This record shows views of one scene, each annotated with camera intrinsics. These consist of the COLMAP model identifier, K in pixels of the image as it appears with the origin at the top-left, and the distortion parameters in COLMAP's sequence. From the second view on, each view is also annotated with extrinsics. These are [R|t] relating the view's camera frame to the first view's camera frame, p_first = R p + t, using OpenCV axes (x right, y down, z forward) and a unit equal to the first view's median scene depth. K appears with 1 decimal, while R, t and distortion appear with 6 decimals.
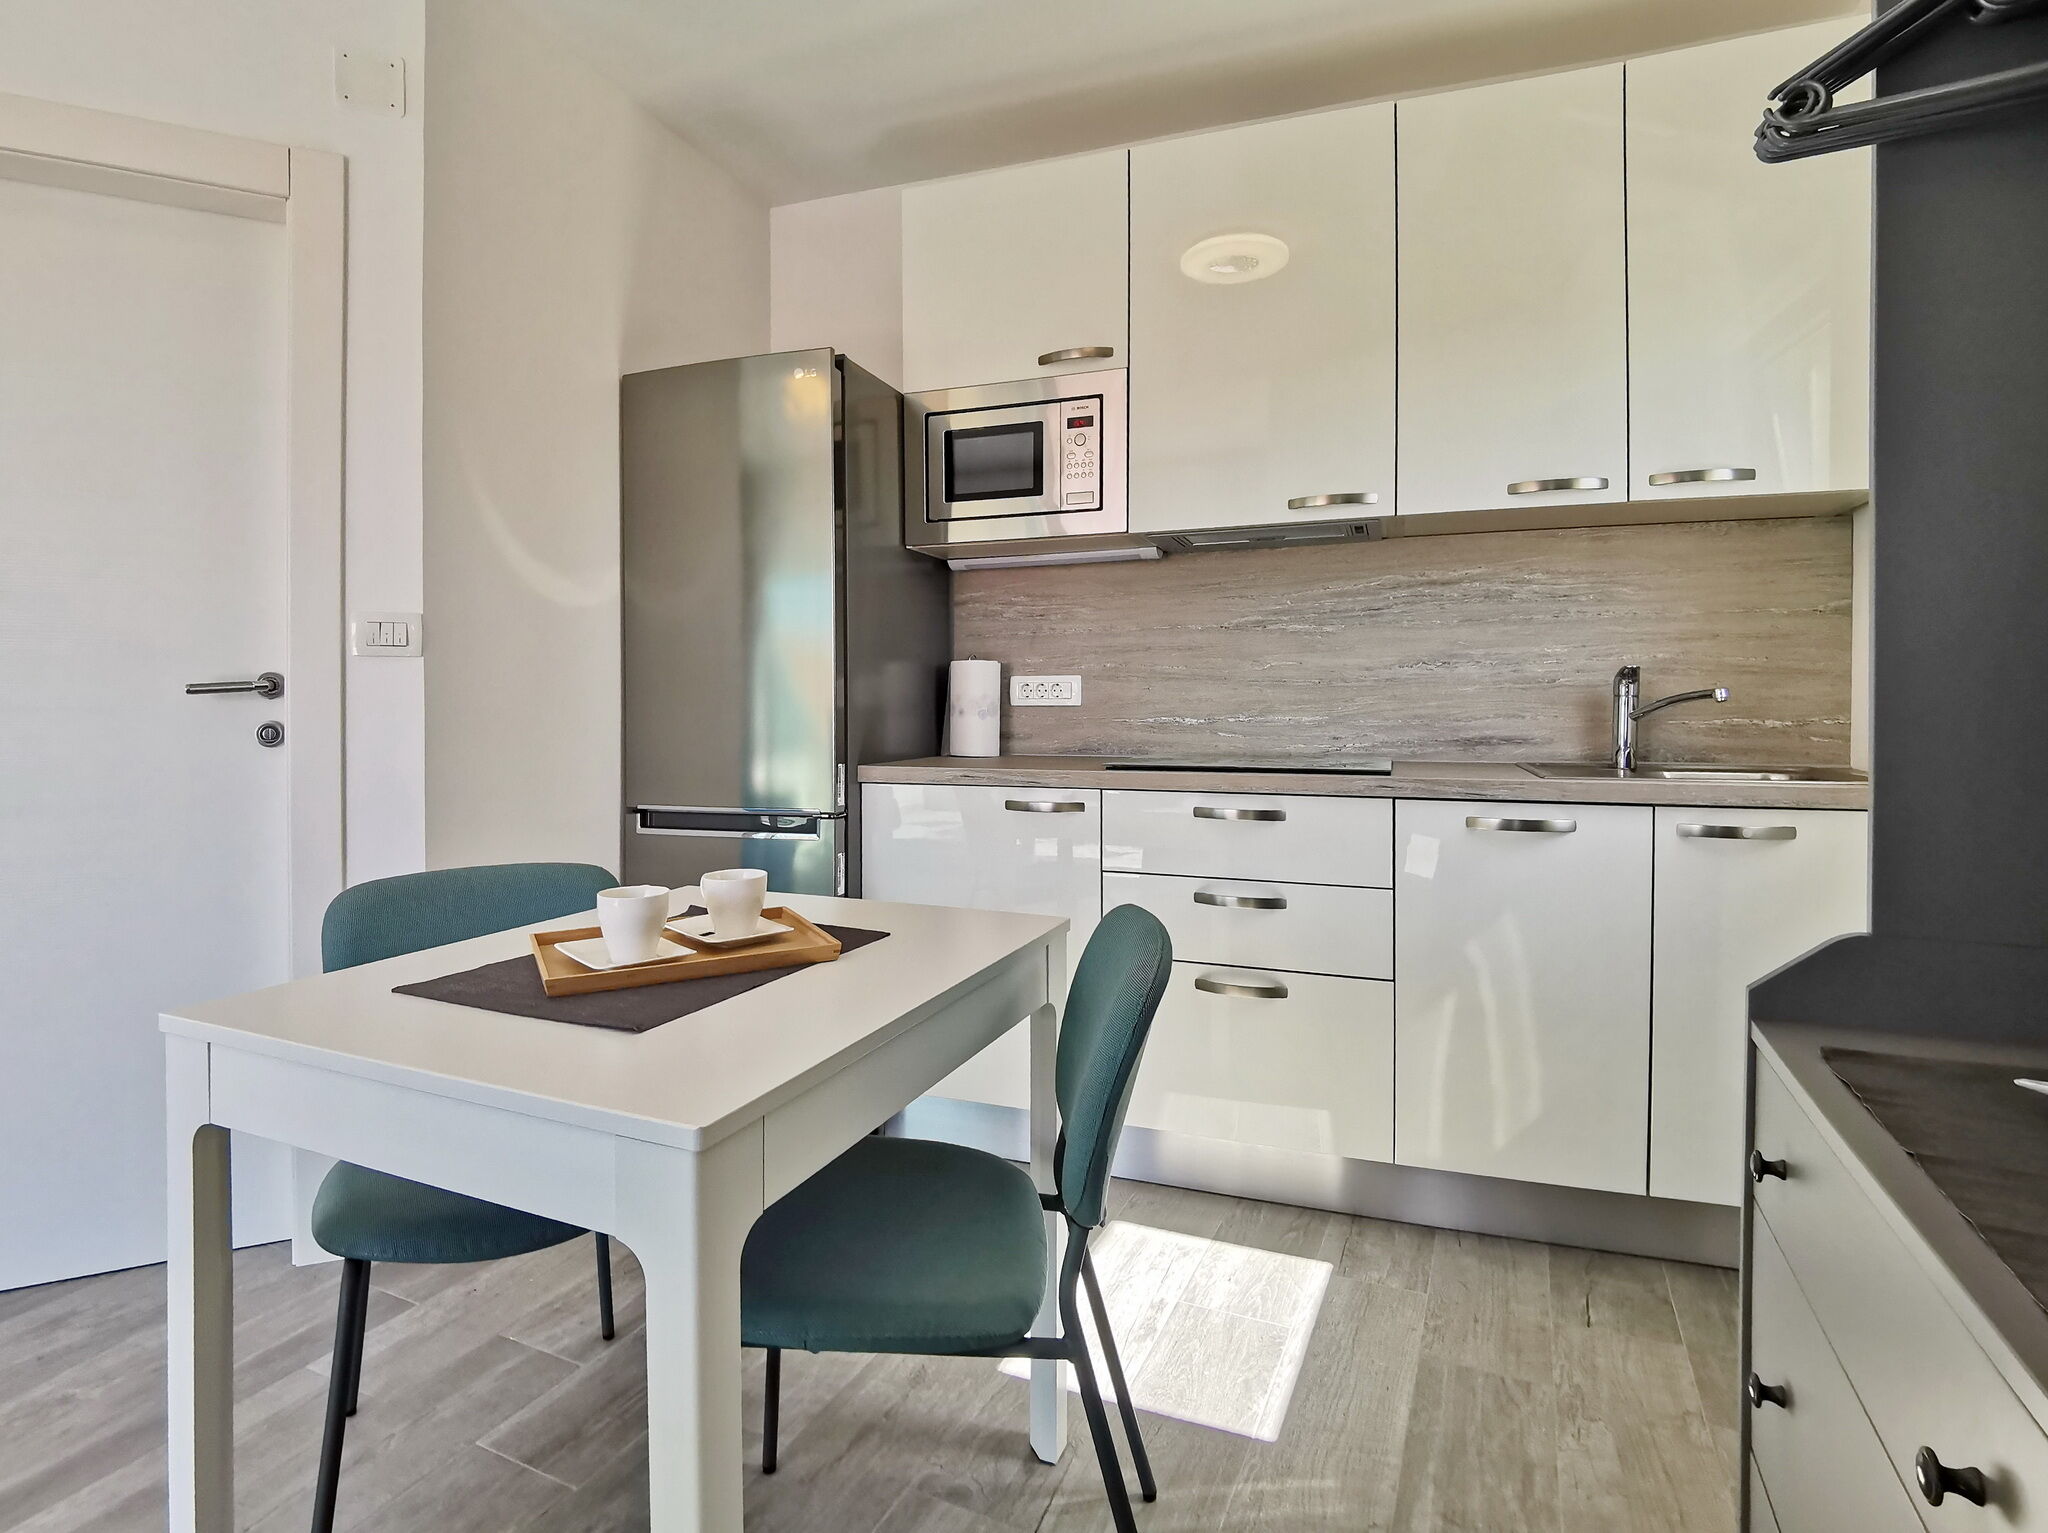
lens RADIAL K [[978.6, 0, 1009.7], [0, 978.6, 758.2], [0, 0, 1]] dist [-0.010584, -0.003735]
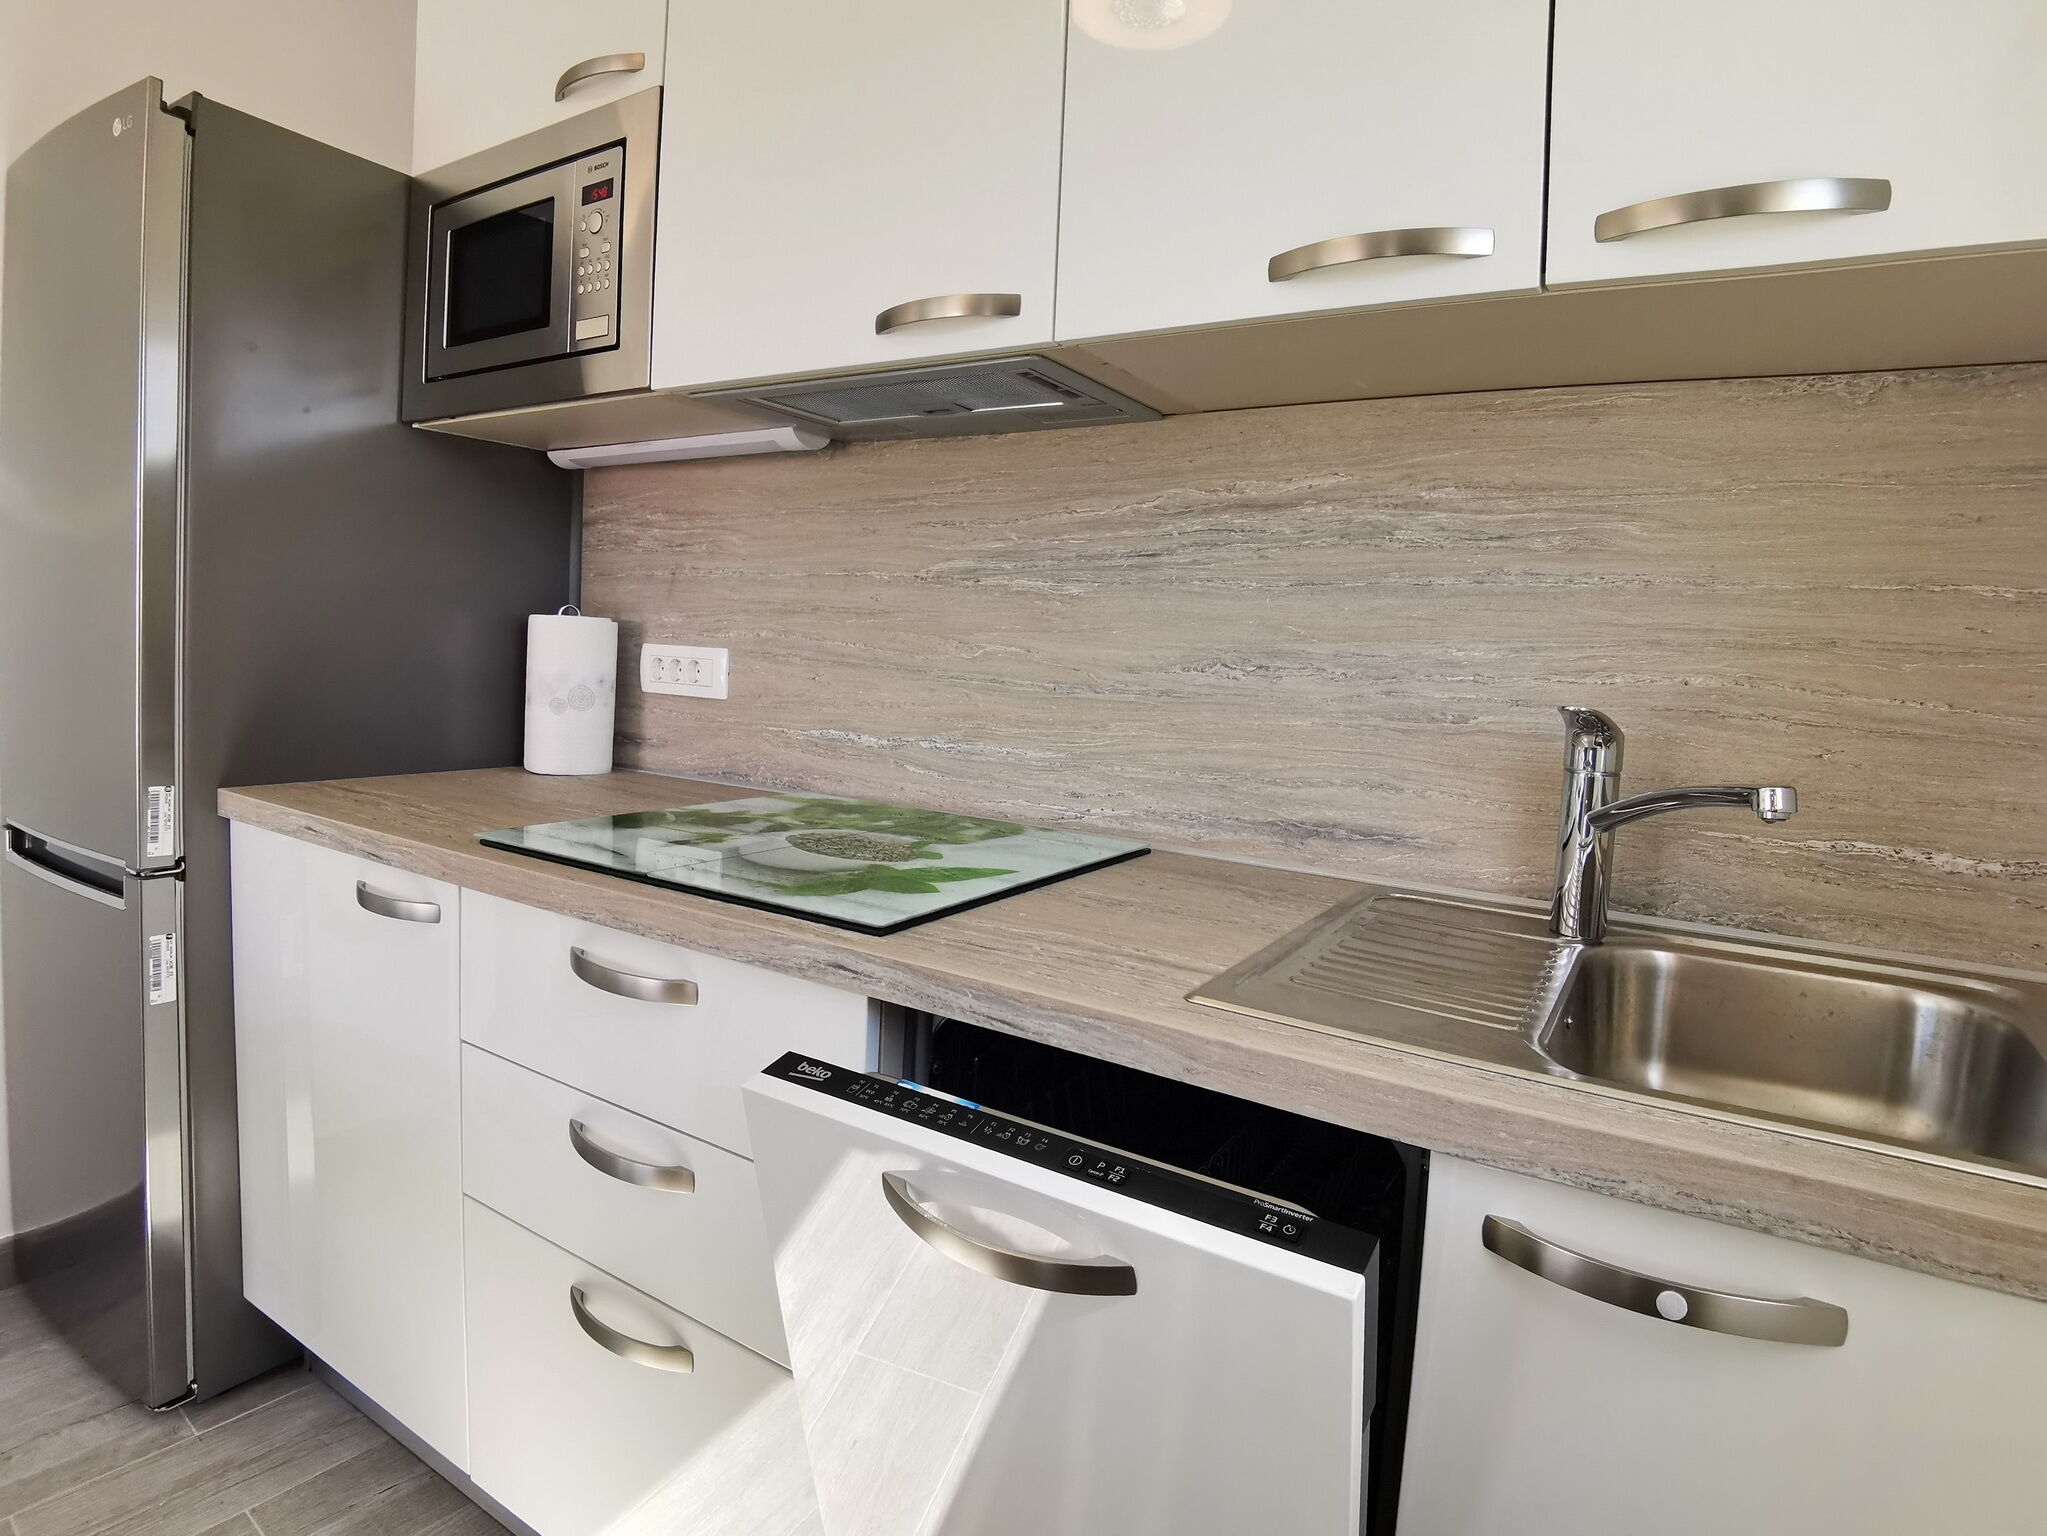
lens RADIAL K [[1056.8, 0, 1021.2], [0, 1056.8, 751.6], [0, 0, 1]] dist [-0.009194, -0.010370]
pose [[0.985130, 0.067187, -0.158131, 0.415161], [-0.061325, 0.997248, 0.041665, -0.069749], [0.160496, -0.031348, 0.986539, 0.448927]]
